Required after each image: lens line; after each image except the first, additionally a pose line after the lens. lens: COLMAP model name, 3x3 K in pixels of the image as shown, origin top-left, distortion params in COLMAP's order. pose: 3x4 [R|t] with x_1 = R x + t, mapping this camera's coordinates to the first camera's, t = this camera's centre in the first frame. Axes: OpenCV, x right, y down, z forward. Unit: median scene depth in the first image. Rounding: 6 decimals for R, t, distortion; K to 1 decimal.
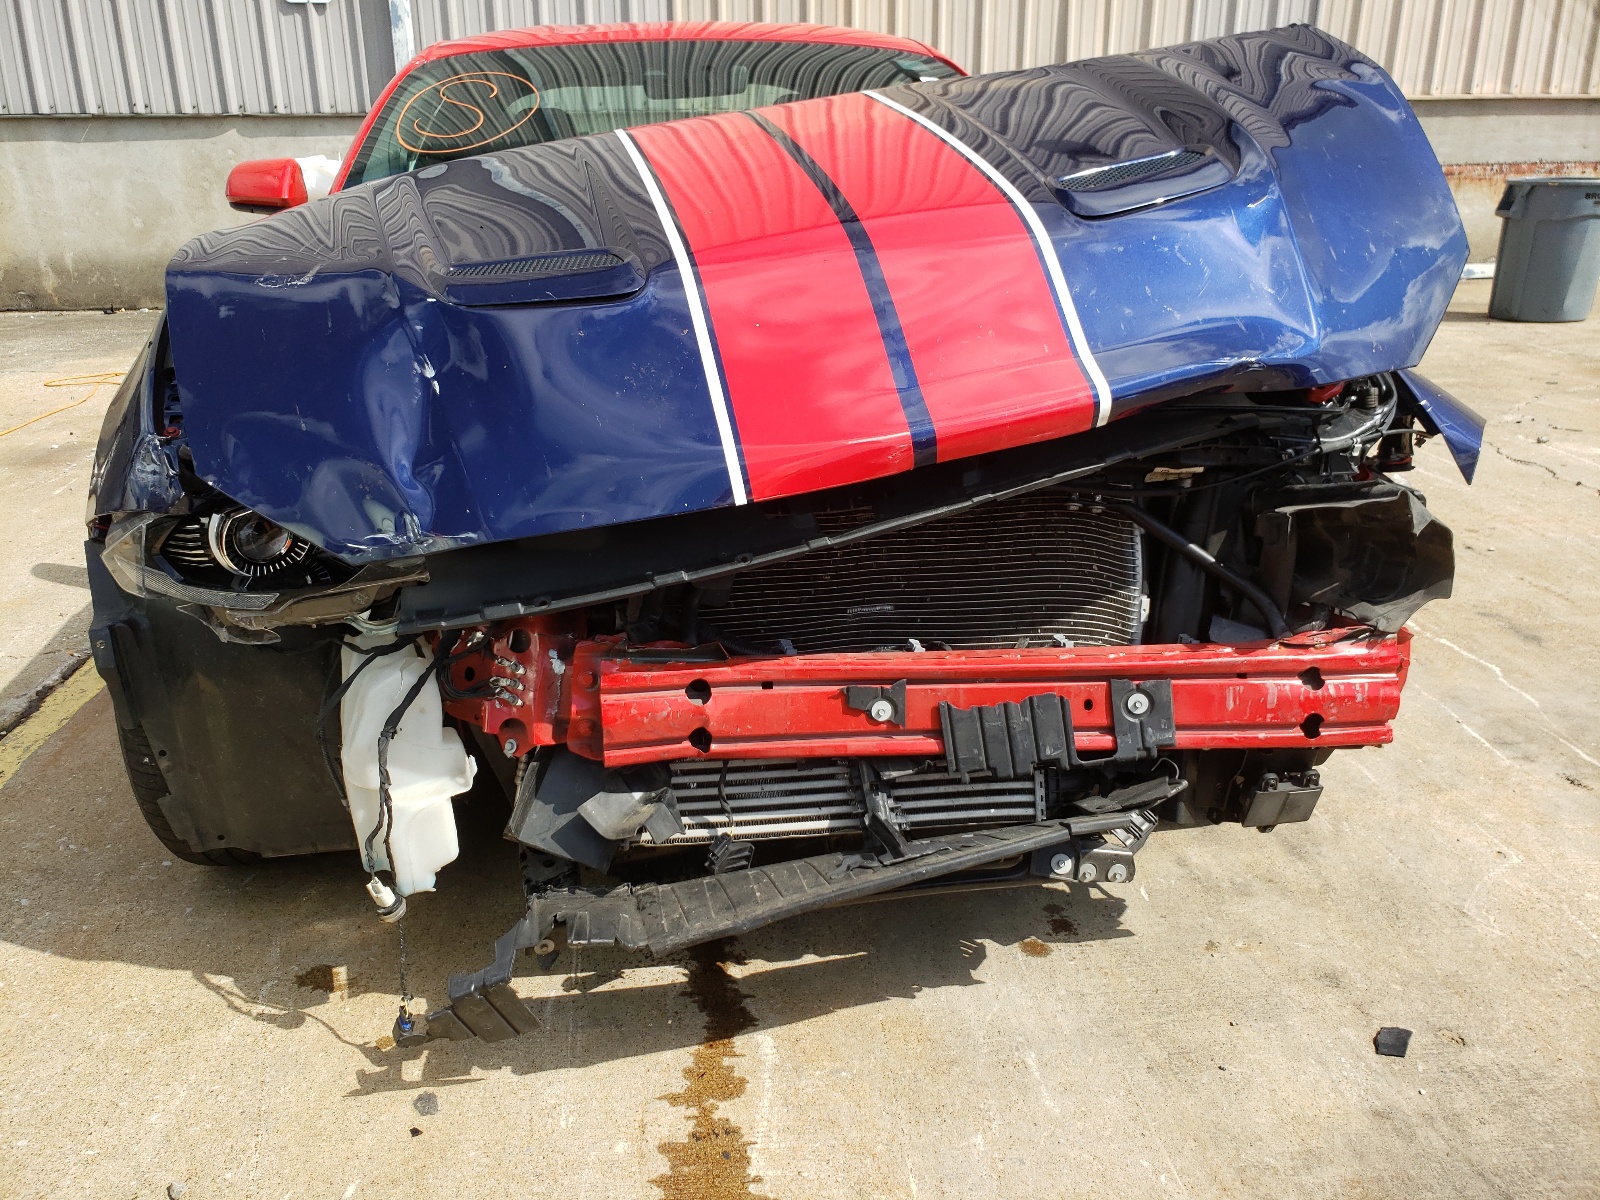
lens RADIAL K [[1241.8, 0, 800.0], [0, 1241.8, 600.0], [0, 0, 1]] dist [-0.005038, -0.005469]
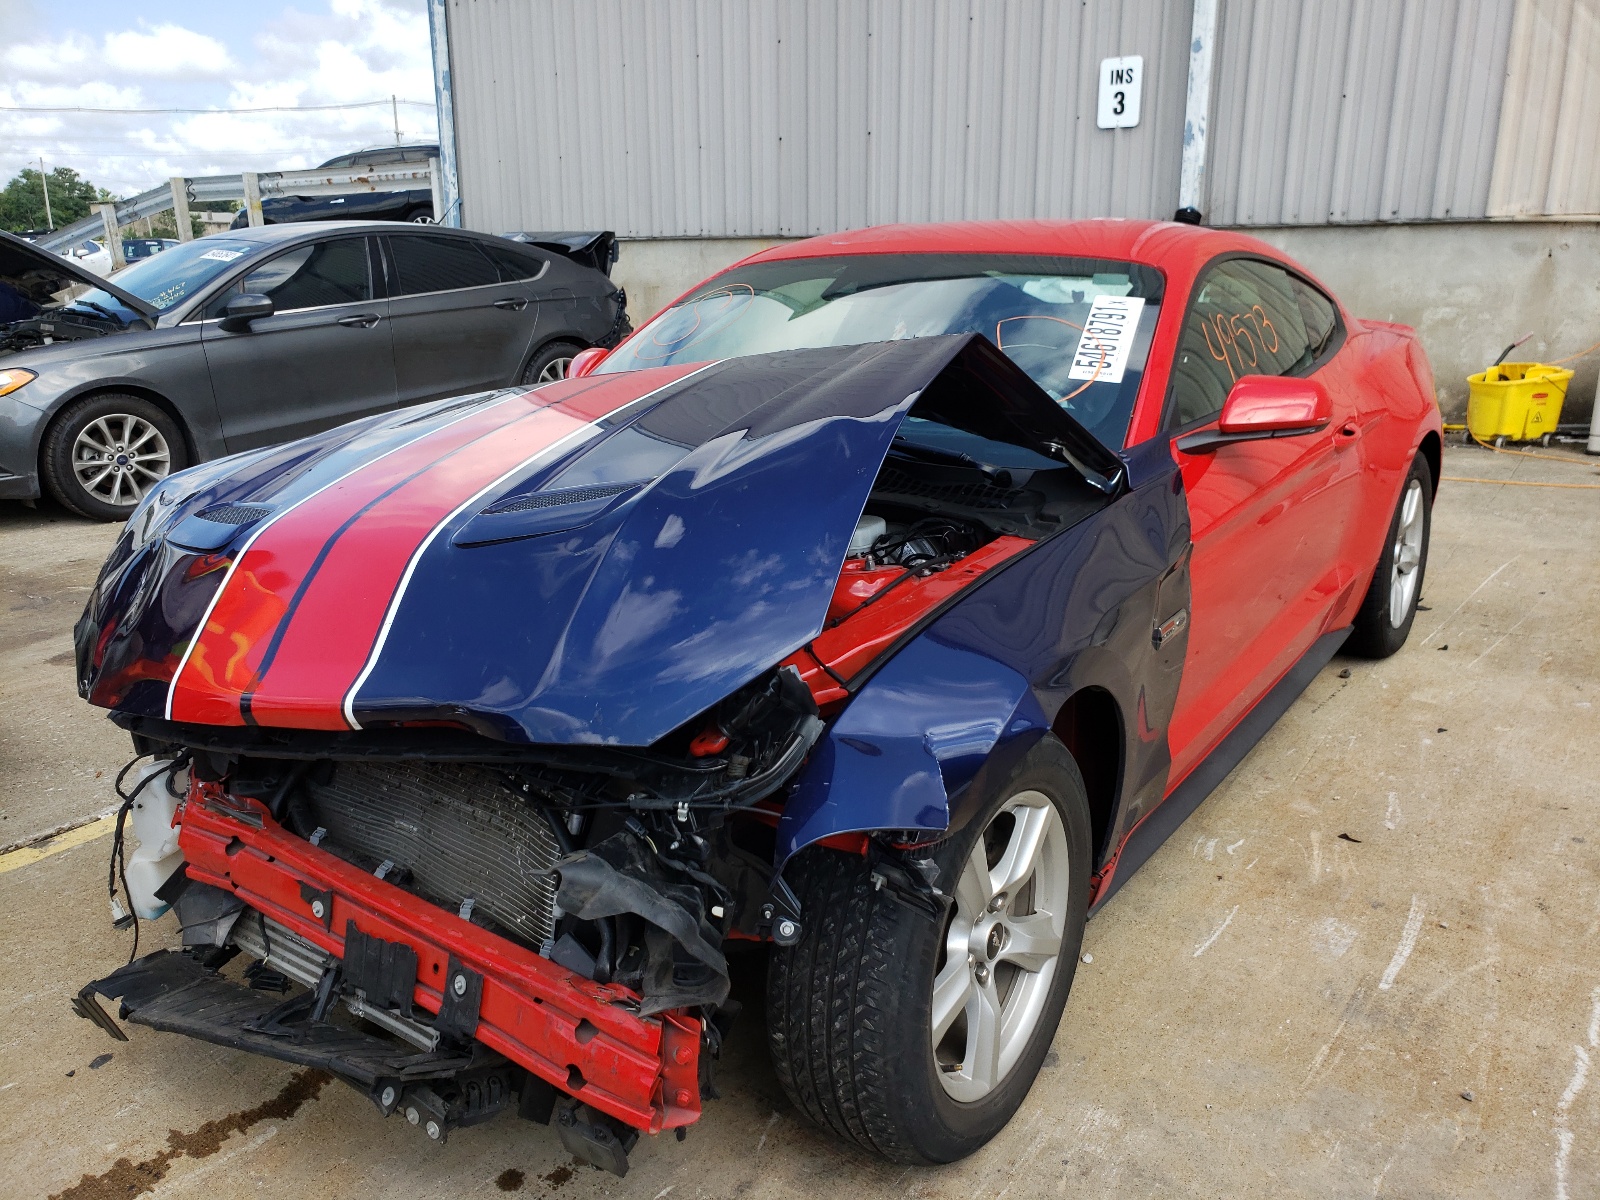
lens RADIAL K [[1210.3, 0, 800.0], [0, 1210.3, 600.0], [0, 0, 1]] dist [-0.008778, -0.004273]
pose [[0.735565, 0.173483, -0.654865, 1.074260], [-0.210771, 0.977285, 0.022153, -0.311292], [0.643833, 0.121731, 0.755421, 0.364939]]
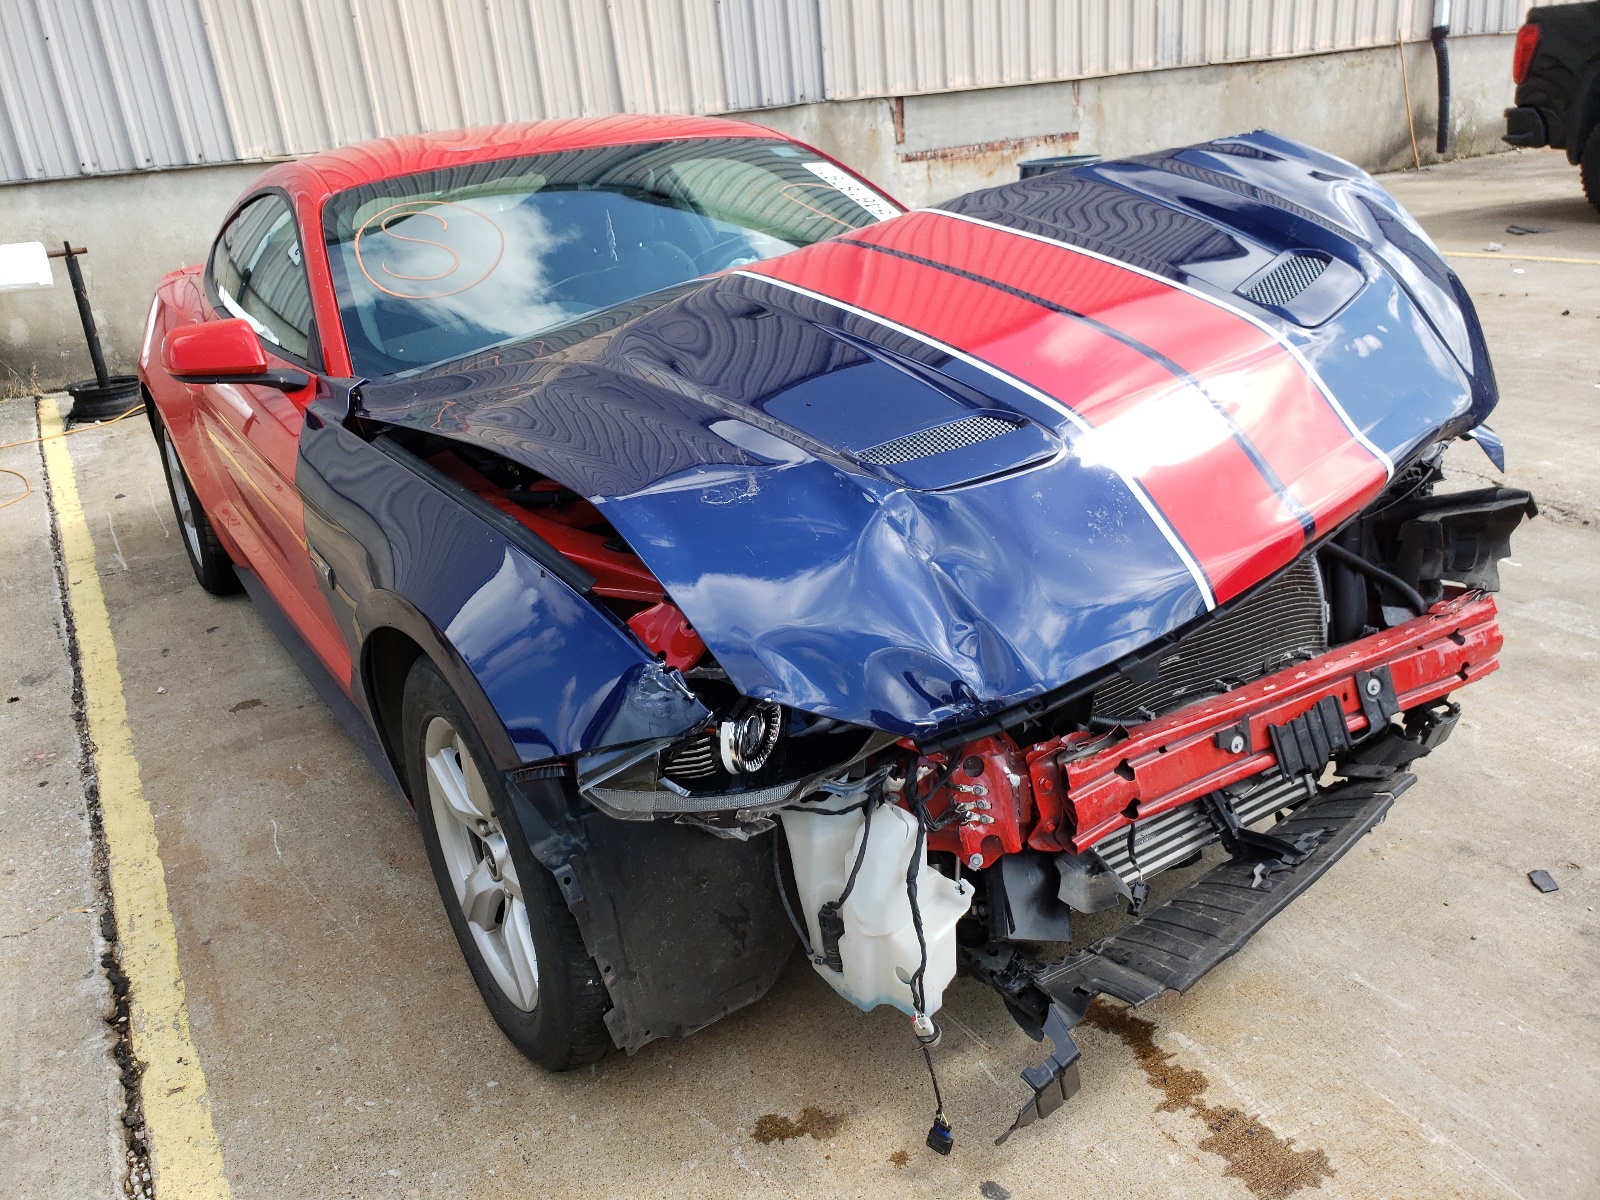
lens RADIAL K [[1210.3, 0, 800.0], [0, 1210.3, 600.0], [0, 0, 1]] dist [-0.008778, -0.004273]
pose [[0.912893, -0.215876, 0.346446, -0.675915], [0.213318, 0.975899, 0.045999, -0.186467], [-0.348026, 0.031911, 0.936941, 0.026365]]
